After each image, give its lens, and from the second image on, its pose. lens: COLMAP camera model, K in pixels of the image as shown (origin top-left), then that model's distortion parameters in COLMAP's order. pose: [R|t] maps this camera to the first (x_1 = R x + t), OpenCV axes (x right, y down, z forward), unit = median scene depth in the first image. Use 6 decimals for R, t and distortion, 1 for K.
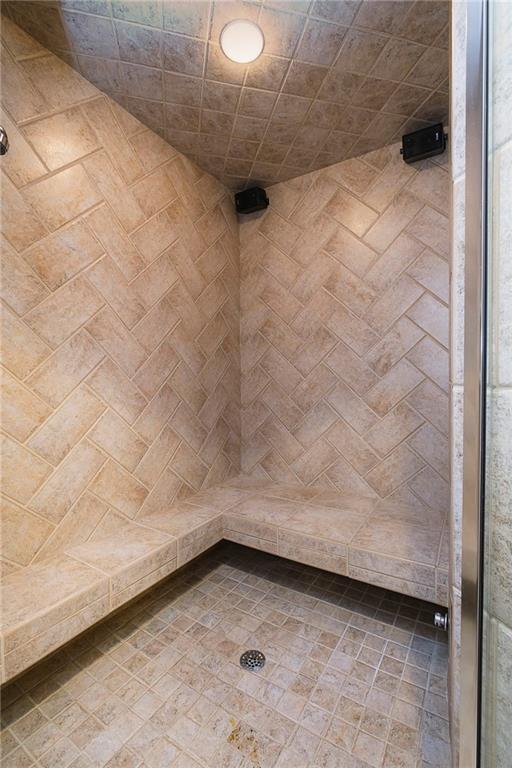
lens RADIAL K [[339.3, 0, 259.8], [0, 339.3, 388.6], [0, 0, 1]] dist [-0.009969, -0.000206]
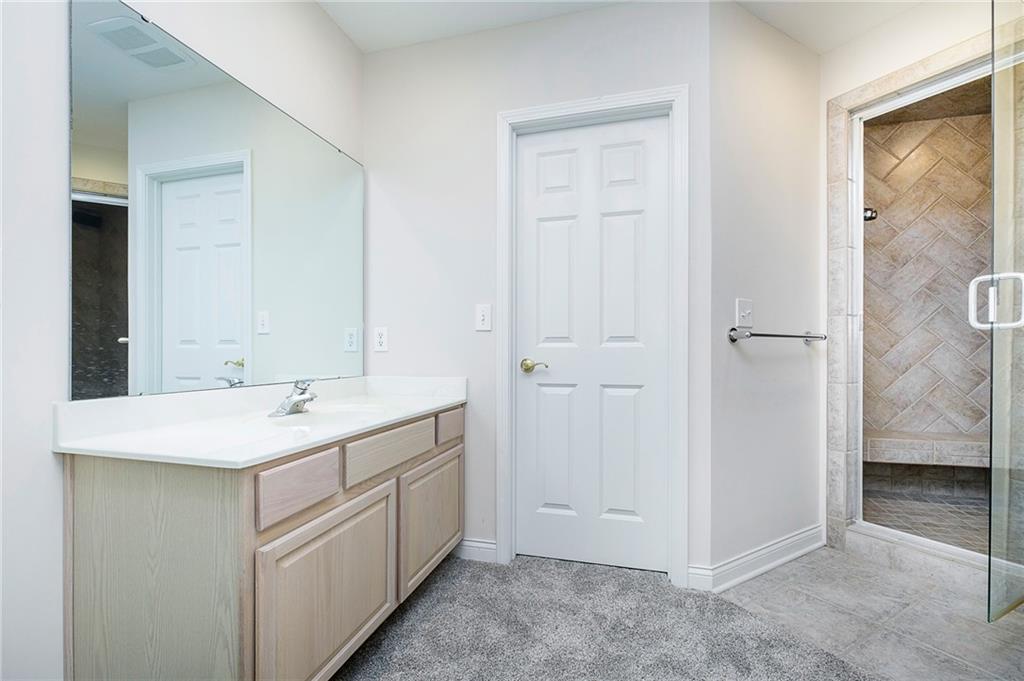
lens RADIAL K [[452.4, 0, 515.8], [0, 452.4, 347.7], [0, 0, 1]] dist [-0.009969, -0.000206]
pose [[0.296707, 0.013369, -0.954875, 0.833327], [-0.021411, 0.999744, 0.007344, 0.109771], [0.954728, 0.018265, 0.296917, -1.293267]]
